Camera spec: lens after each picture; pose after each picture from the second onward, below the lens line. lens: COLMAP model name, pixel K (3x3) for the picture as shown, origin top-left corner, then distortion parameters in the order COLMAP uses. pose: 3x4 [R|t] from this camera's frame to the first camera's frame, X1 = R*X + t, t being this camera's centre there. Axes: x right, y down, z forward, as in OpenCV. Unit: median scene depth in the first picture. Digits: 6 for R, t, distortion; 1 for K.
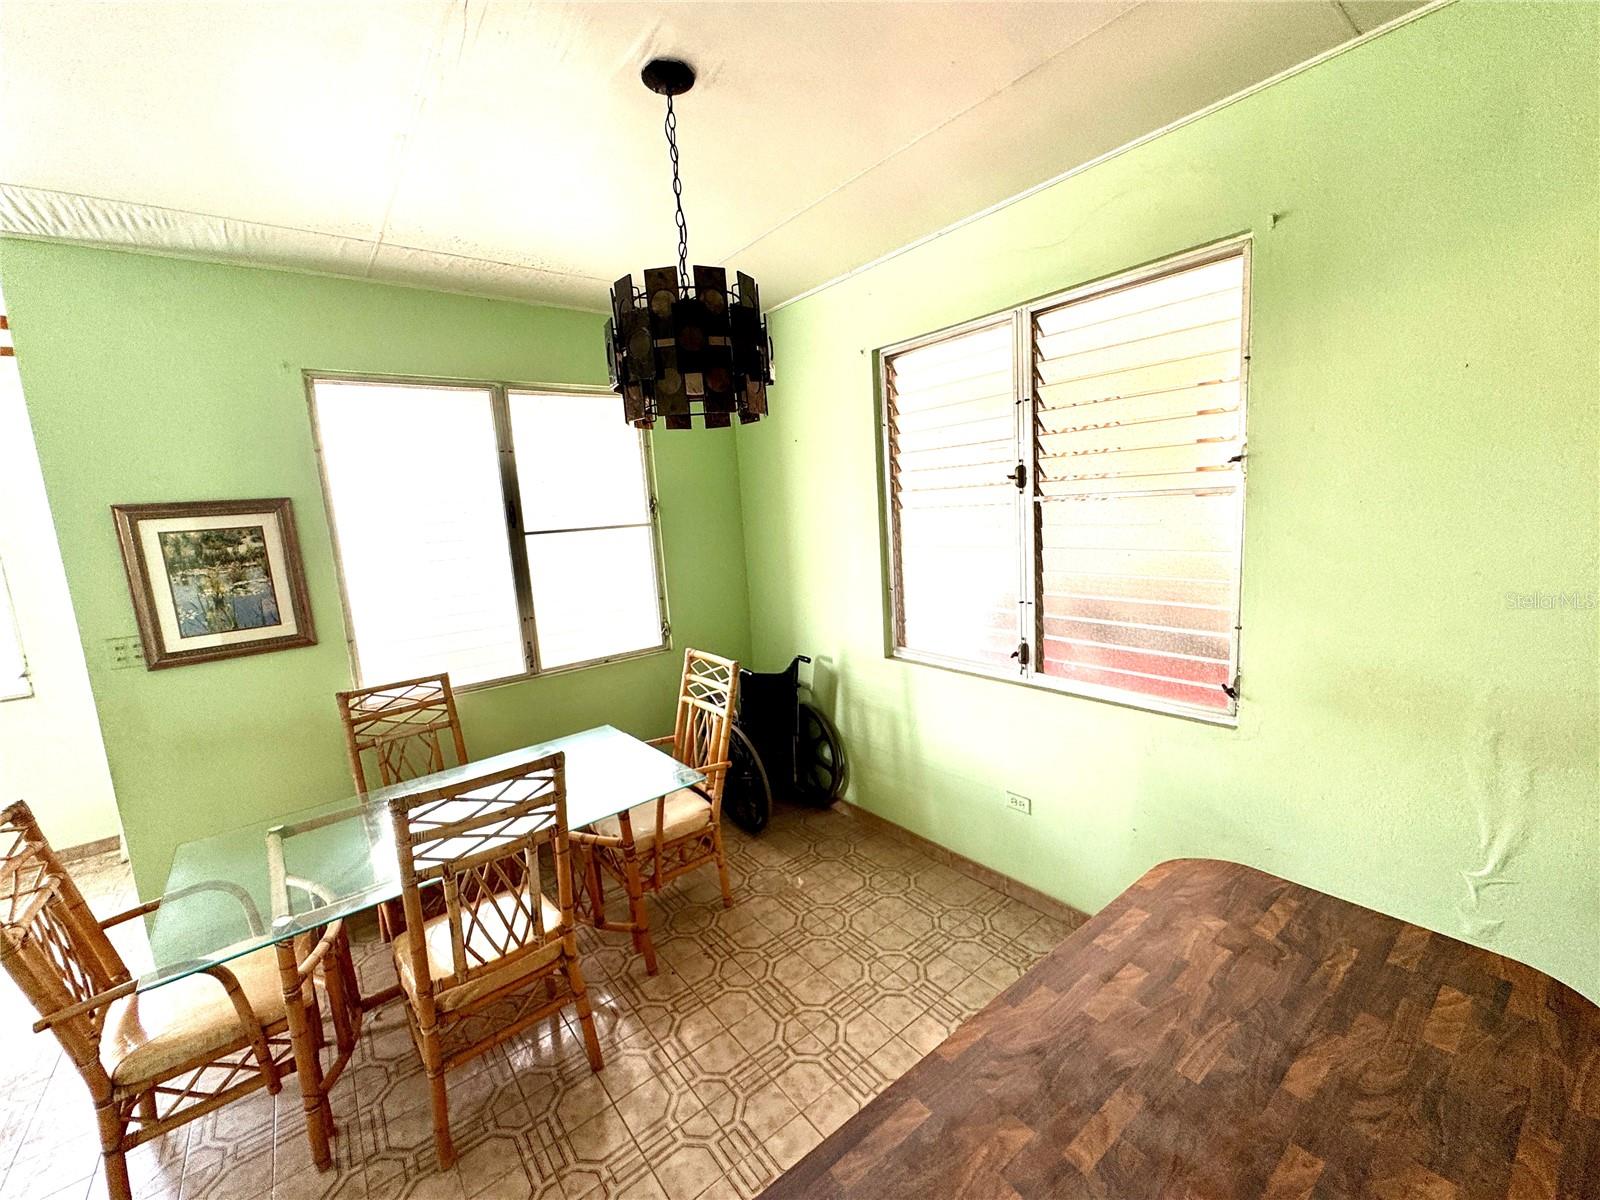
lens RADIAL K [[639.6, 0, 798.7], [0, 639.6, 596.6], [0, 0, 1]] dist [-0.001674, -0.000236]
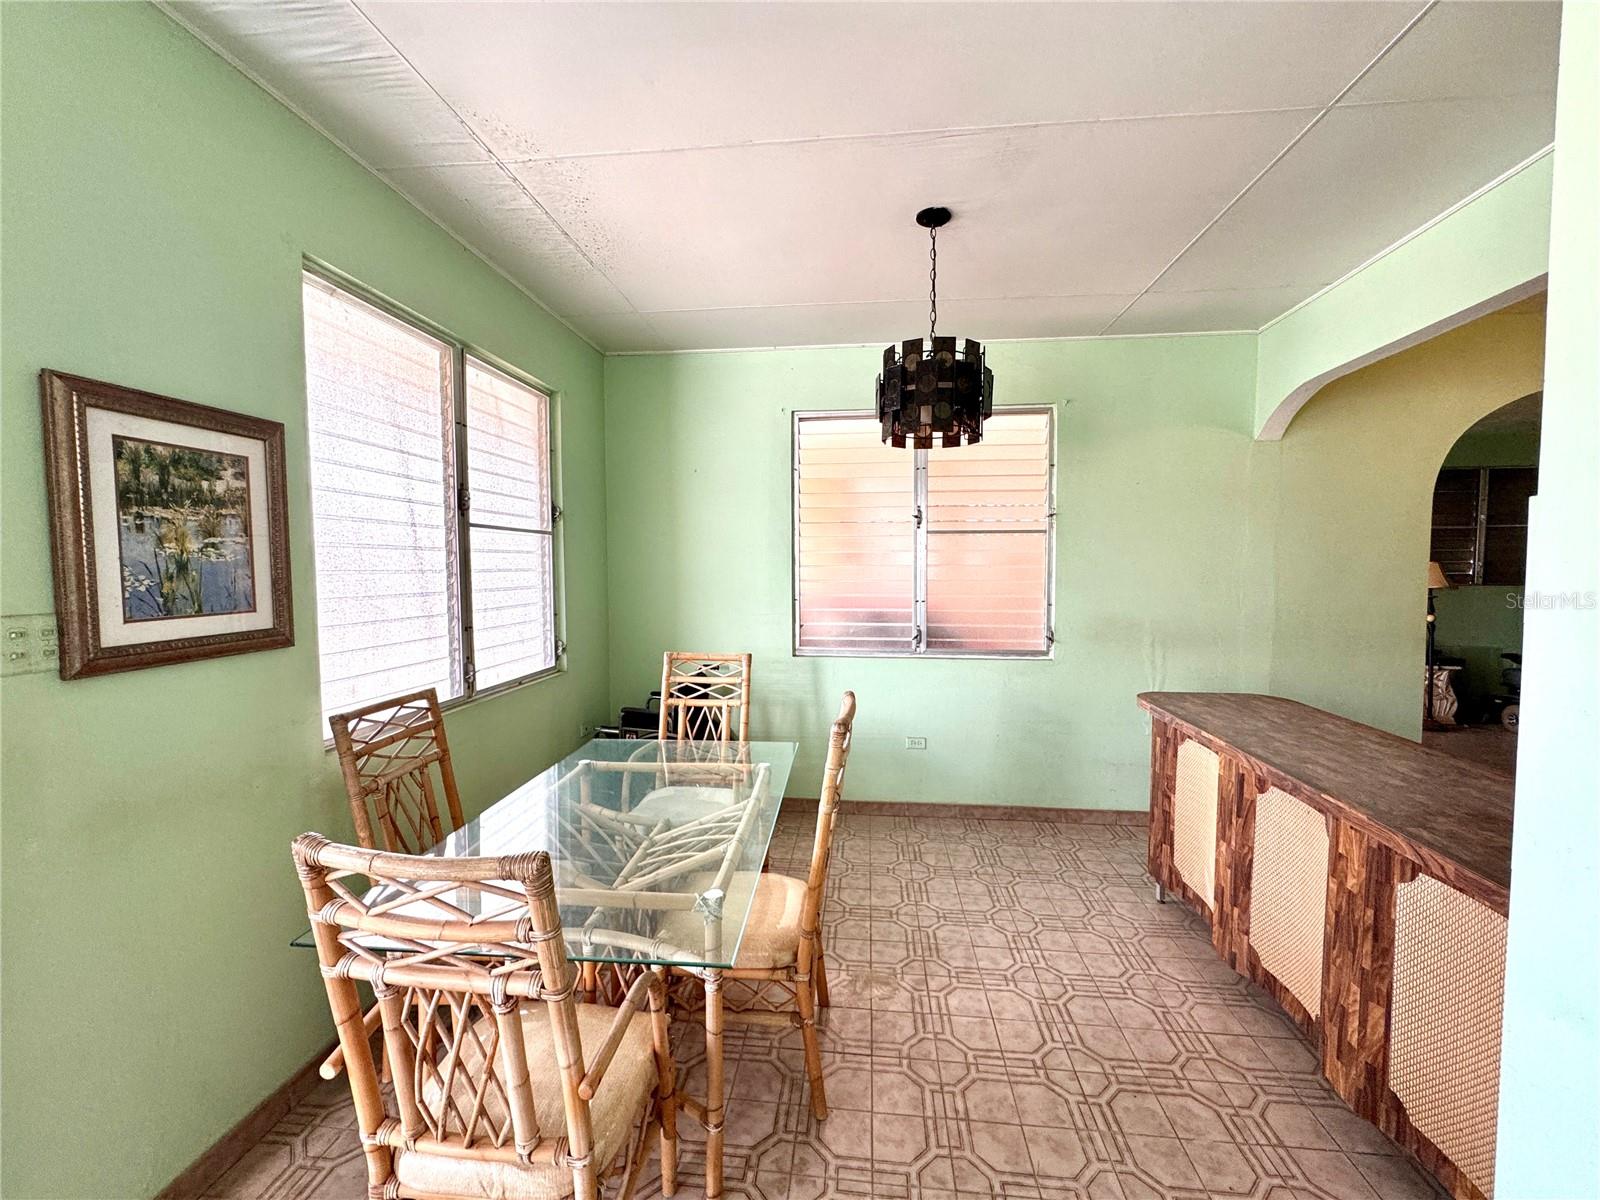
lens RADIAL K [[638.1, 0, 799.8], [0, 638.1, 596.5], [0, 0, 1]] dist [-0.002269, 0.000256]
pose [[0.702138, 0.027406, 0.711513, -0.924297], [0.059667, 0.993480, -0.097147, 0.129427], [-0.709536, 0.110665, 0.695925, 0.171451]]
